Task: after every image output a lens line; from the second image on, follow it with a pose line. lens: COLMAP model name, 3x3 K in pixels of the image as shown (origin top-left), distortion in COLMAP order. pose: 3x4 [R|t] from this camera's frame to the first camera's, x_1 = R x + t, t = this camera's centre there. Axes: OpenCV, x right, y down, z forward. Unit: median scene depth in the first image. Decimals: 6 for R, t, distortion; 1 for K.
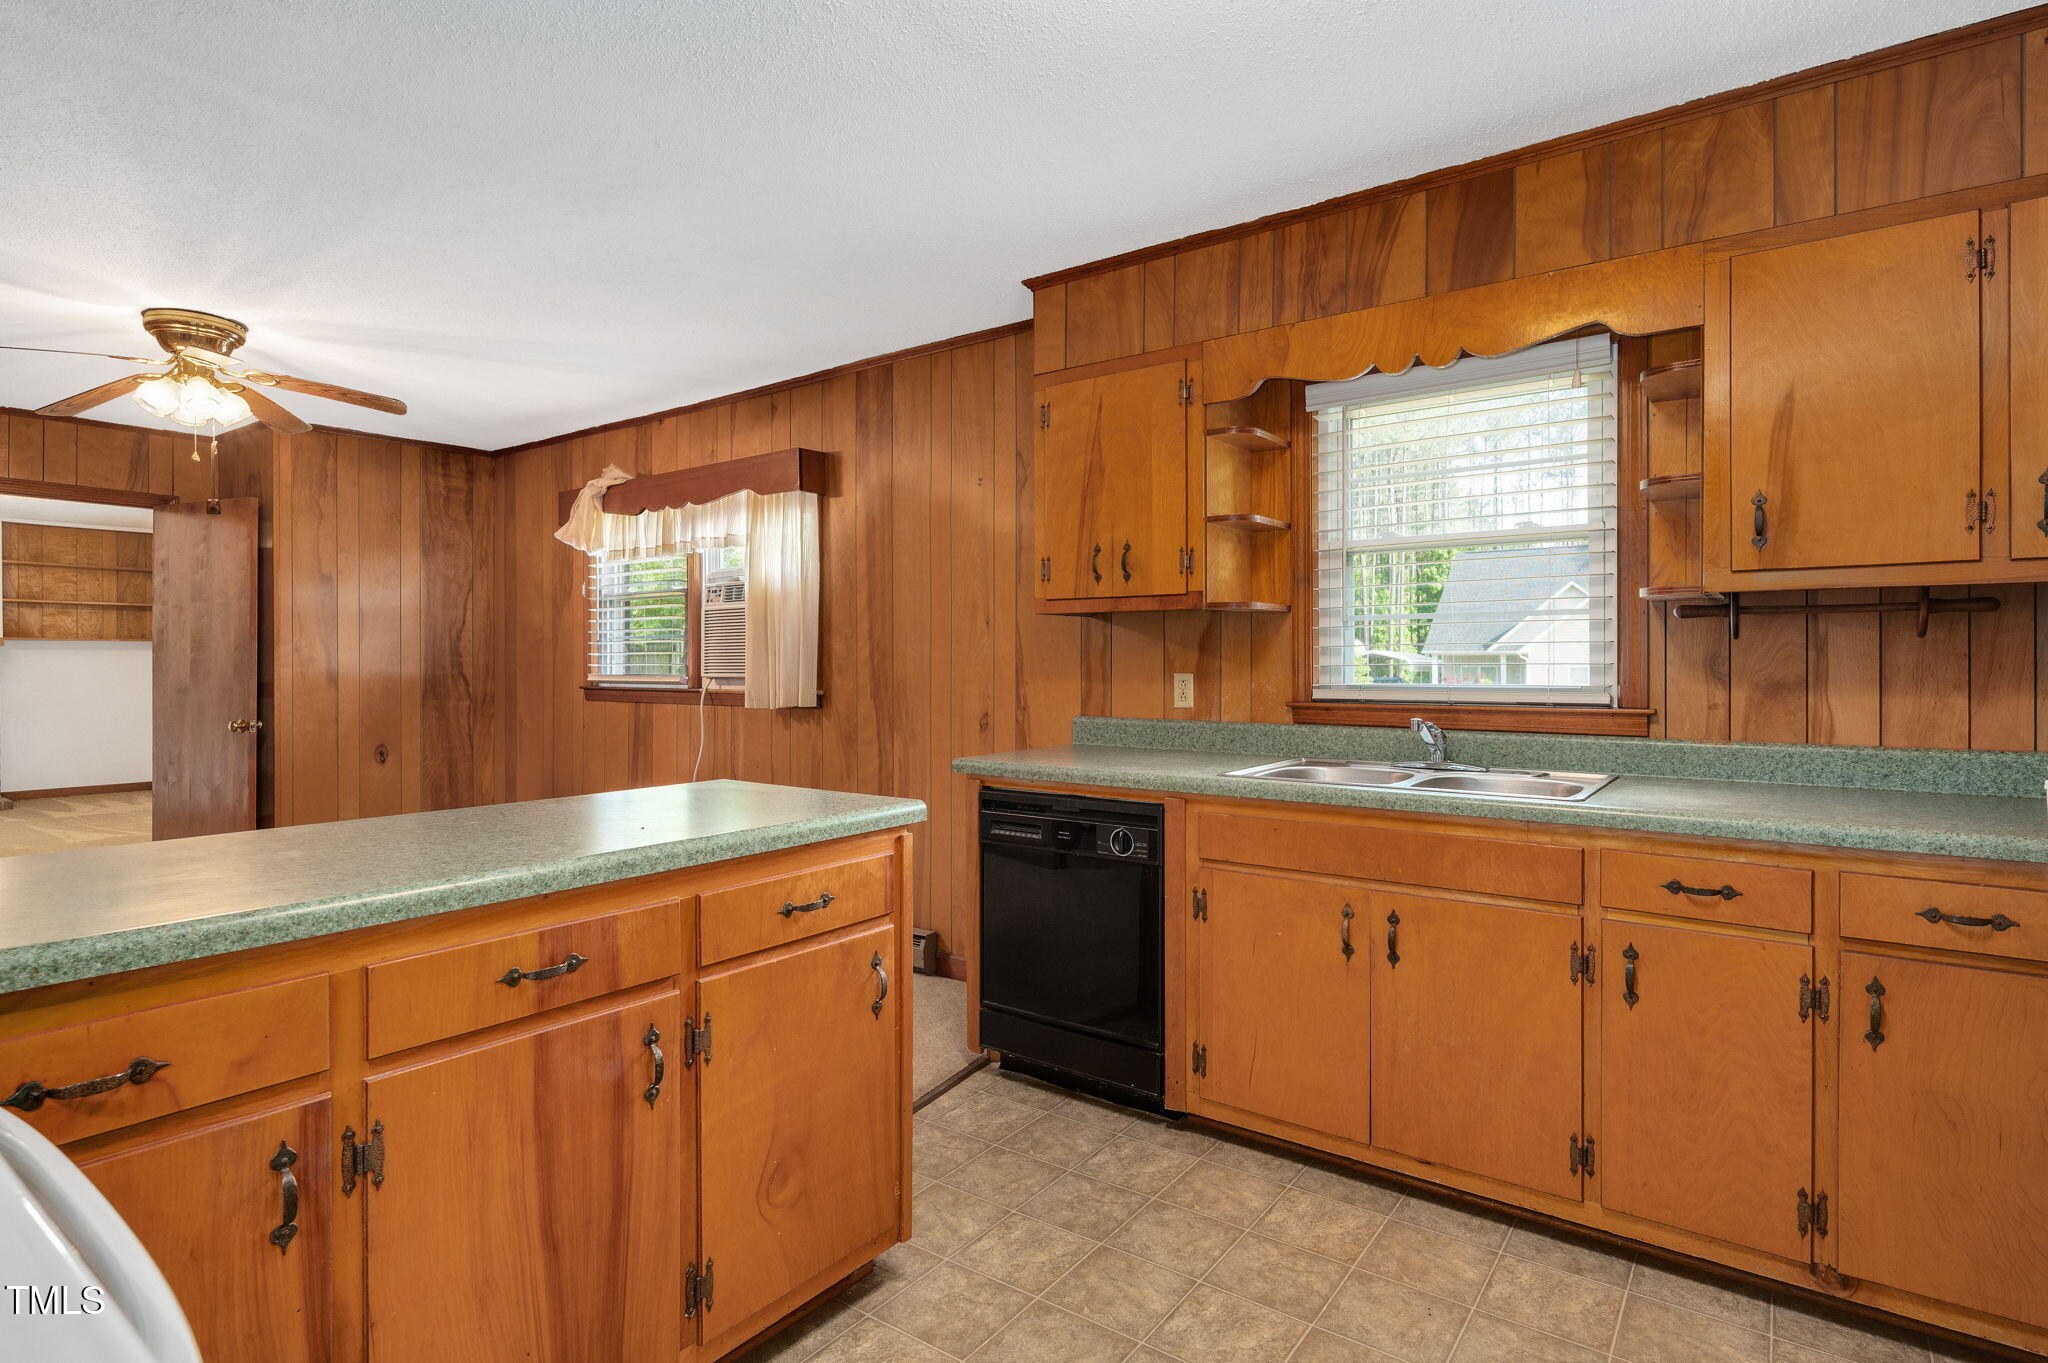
lens RADIAL K [[1058.1, 0, 1034.1], [0, 1058.1, 668.5], [0, 0, 1]] dist [-0.015502, 0.000918]
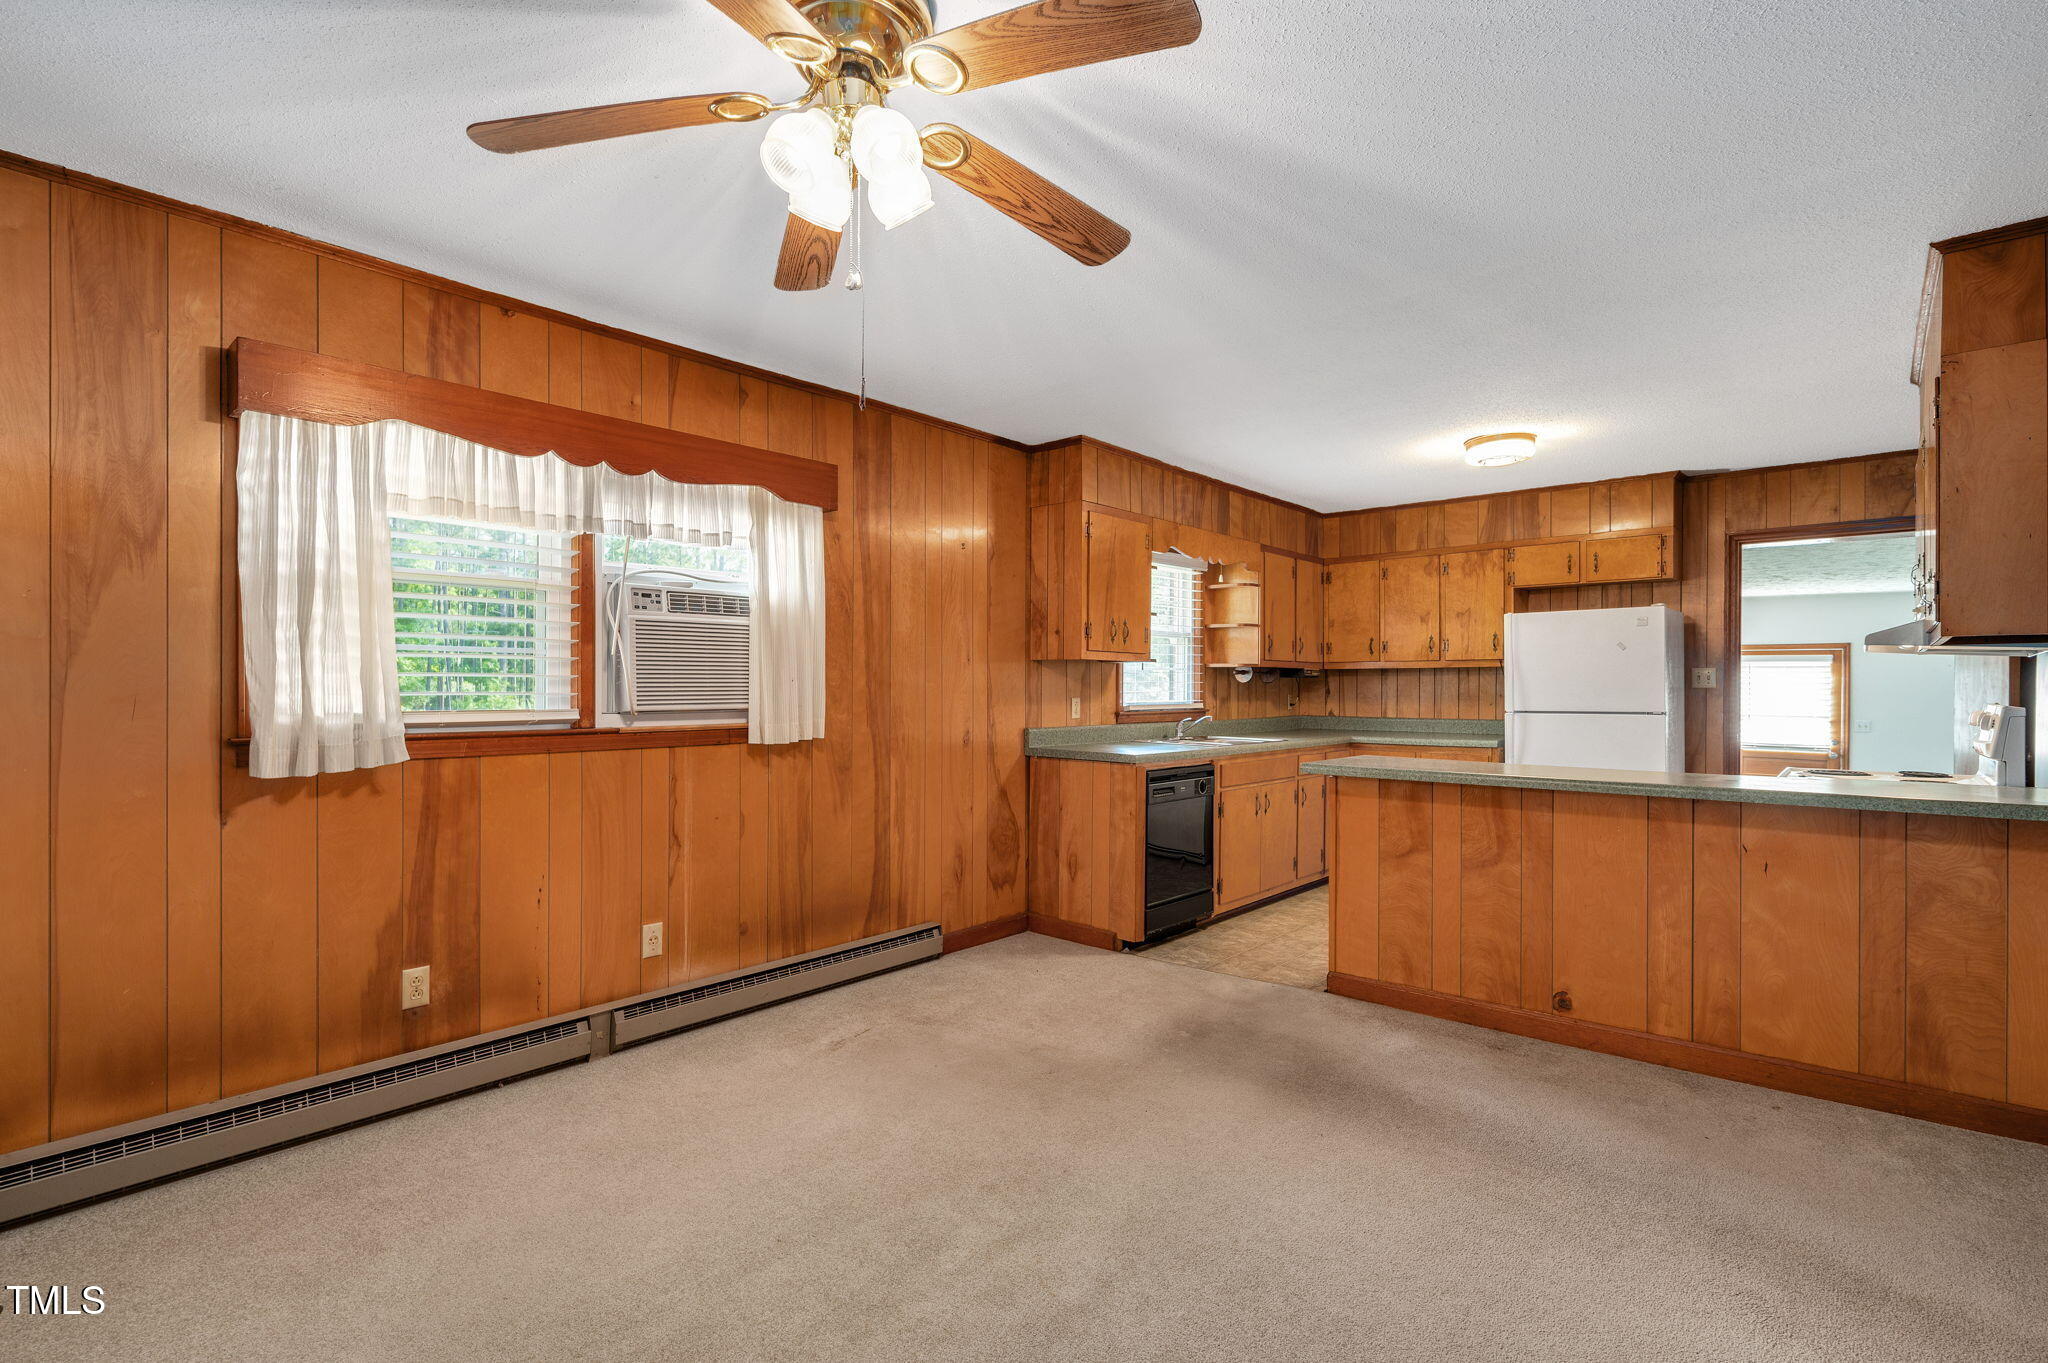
lens RADIAL K [[954.2, 0, 1007.5], [0, 954.2, 699.0], [0, 0, 1]] dist [0.002245, -0.000080]
pose [[0.093627, -0.008527, 0.995571, -1.272317], [0.004156, 0.999958, 0.008174, -0.005859], [-0.995599, 0.003372, 0.093659, 0.915602]]
